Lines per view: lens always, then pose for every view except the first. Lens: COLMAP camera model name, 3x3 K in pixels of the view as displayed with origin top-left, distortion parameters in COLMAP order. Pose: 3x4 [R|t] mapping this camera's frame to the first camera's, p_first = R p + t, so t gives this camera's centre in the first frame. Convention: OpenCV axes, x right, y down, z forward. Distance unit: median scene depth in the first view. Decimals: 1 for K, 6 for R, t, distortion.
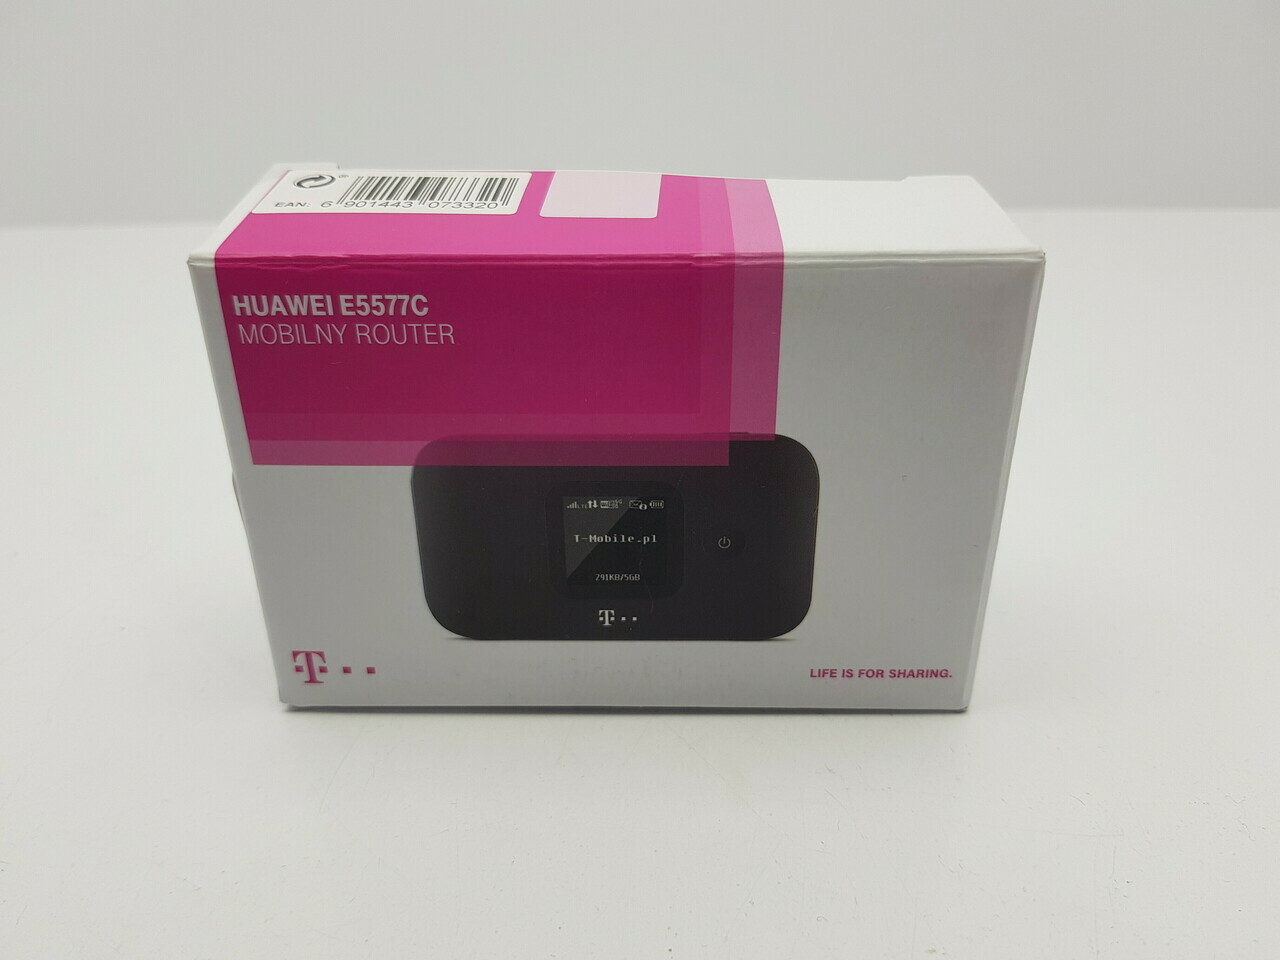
lens RADIAL K [[965.4, 0, 629.3], [0, 965.4, 470.7], [0, 0, 1]] dist [0.032695, -0.060220]
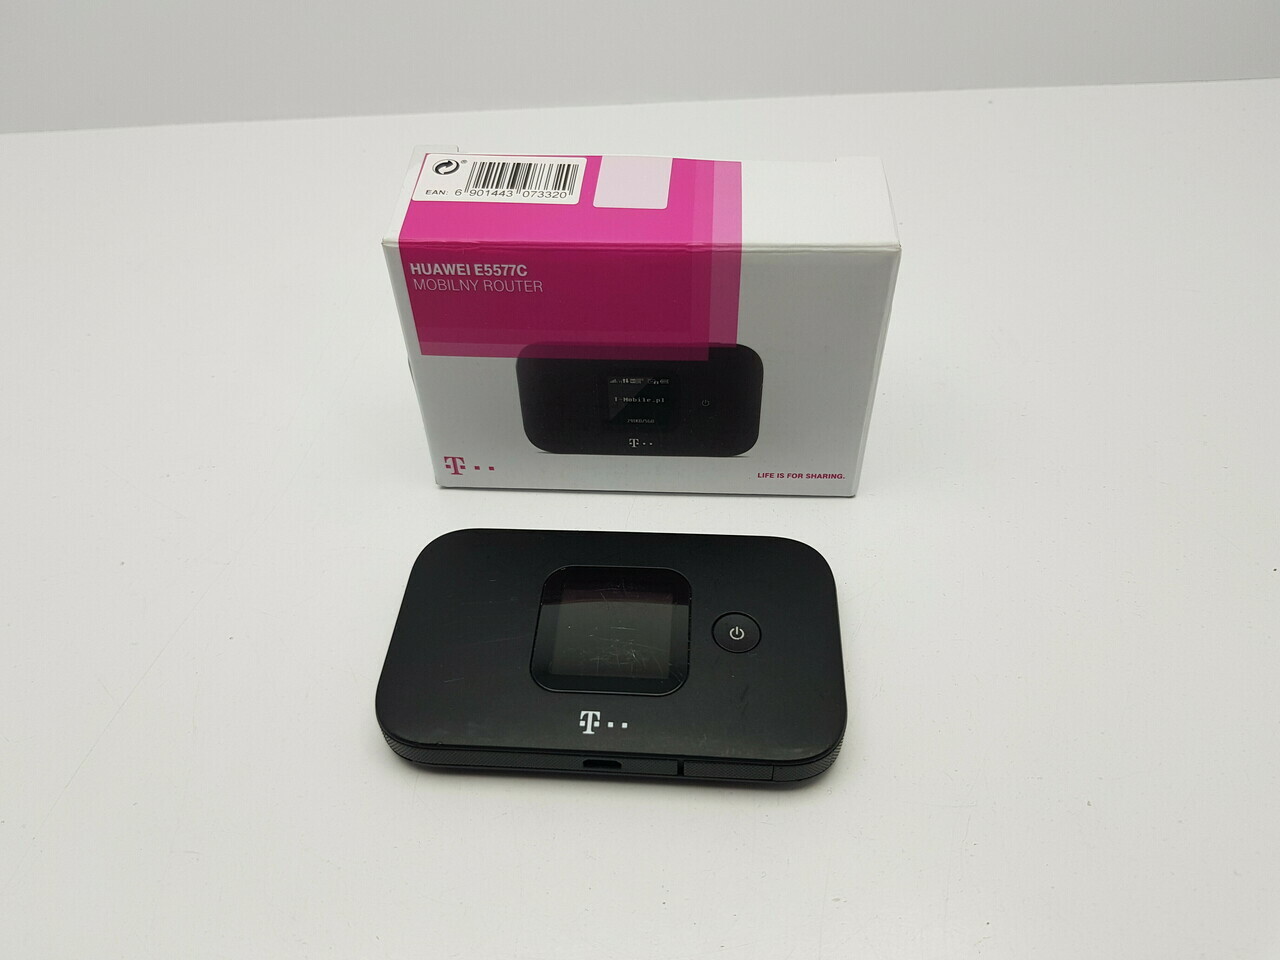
lens RADIAL K [[965.4, 0, 646.4], [0, 965.4, 486.6], [0, 0, 1]] dist [0.032695, -0.060220]
pose [[0.999596, 0.019591, -0.020609, 0.036112], [-0.012257, 0.950860, 0.309379, -0.313050], [0.025657, -0.309001, 0.950716, -0.645325]]
